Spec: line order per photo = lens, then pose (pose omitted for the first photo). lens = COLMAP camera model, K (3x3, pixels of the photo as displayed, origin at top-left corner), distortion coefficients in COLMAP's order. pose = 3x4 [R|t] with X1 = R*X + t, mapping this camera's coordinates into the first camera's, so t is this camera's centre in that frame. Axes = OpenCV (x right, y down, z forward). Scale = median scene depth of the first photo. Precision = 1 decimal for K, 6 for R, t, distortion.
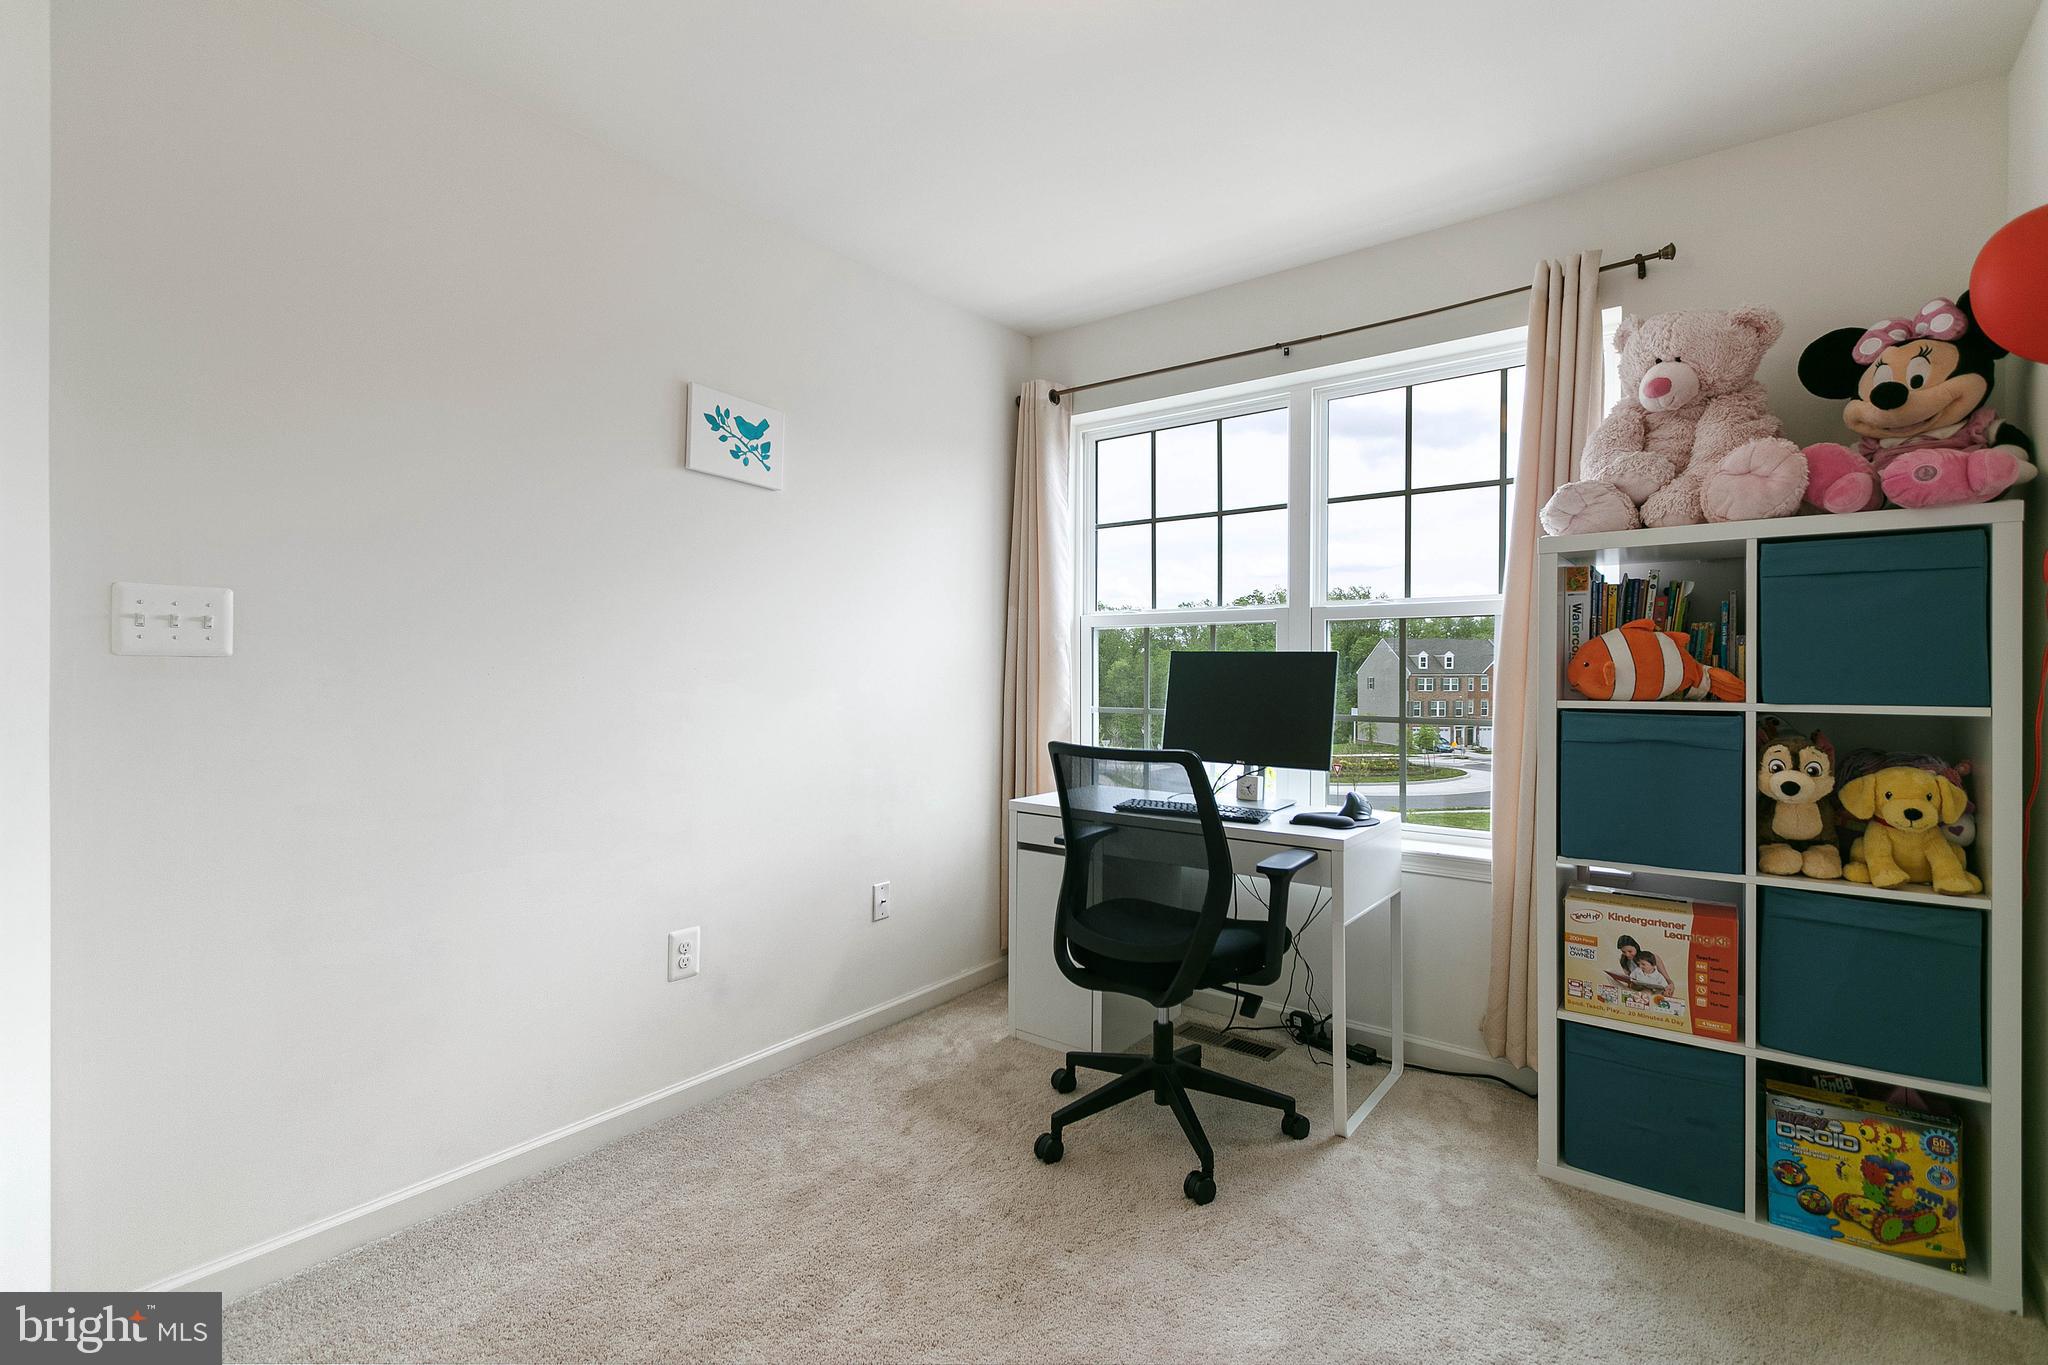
lens RADIAL K [[933.0, 0, 1016.9], [0, 933.0, 679.0], [0, 0, 1]] dist [0.002740, -0.001071]
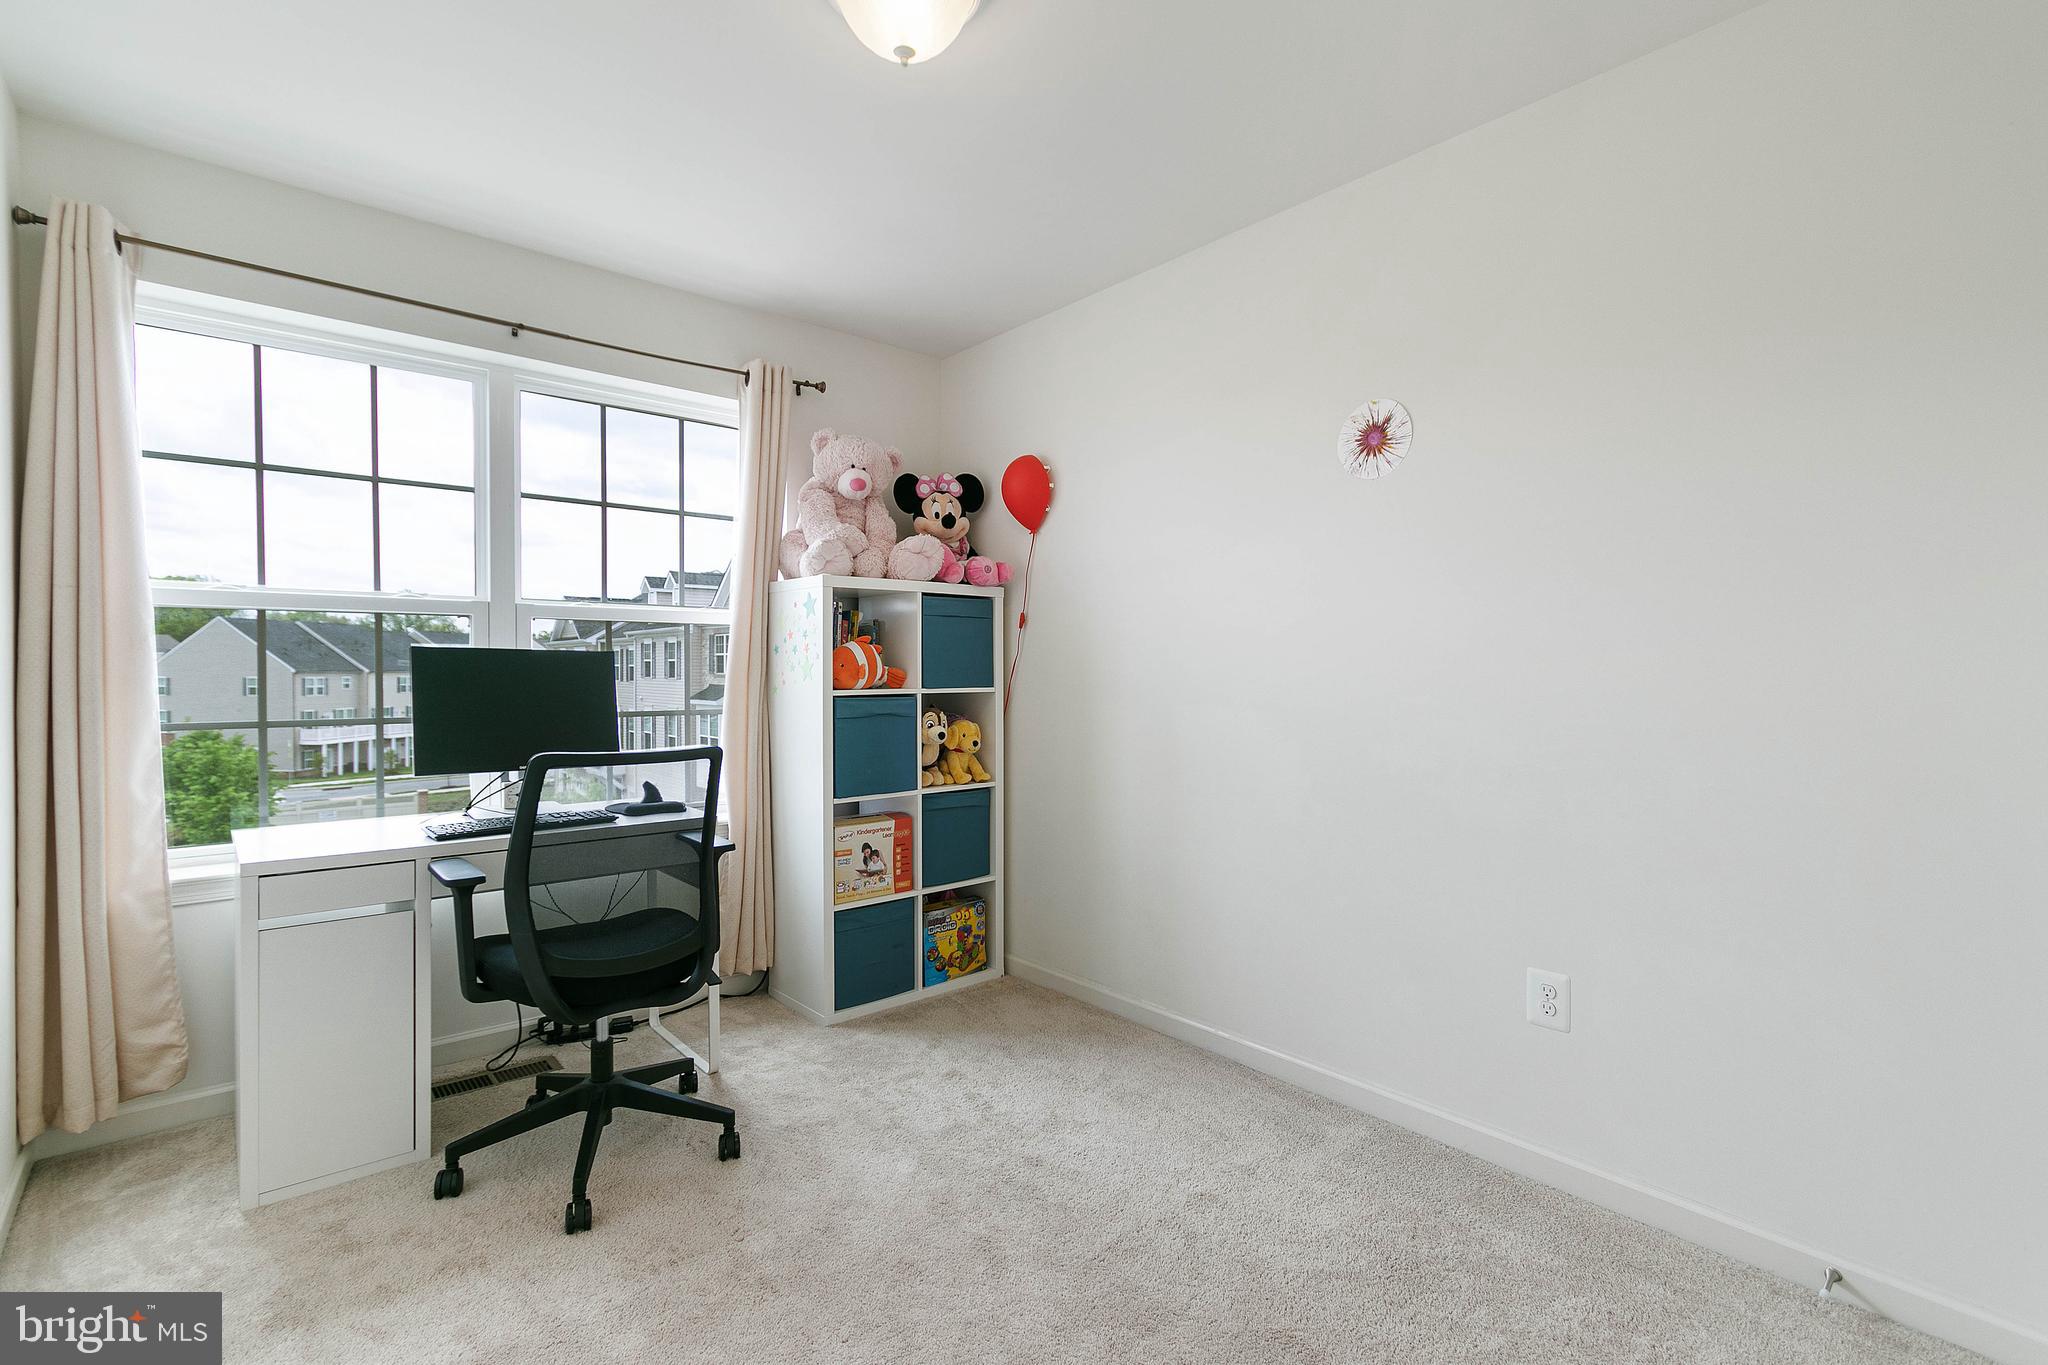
lens RADIAL K [[921.3, 0, 1029.8], [0, 921.3, 694.8], [0, 0, 1]] dist [0.001154, -0.000231]
pose [[0.194854, -0.027422, 0.980449, -0.783337], [0.010665, 0.999609, 0.025838, -0.003727], [-0.980774, 0.005422, 0.195071, 0.450646]]
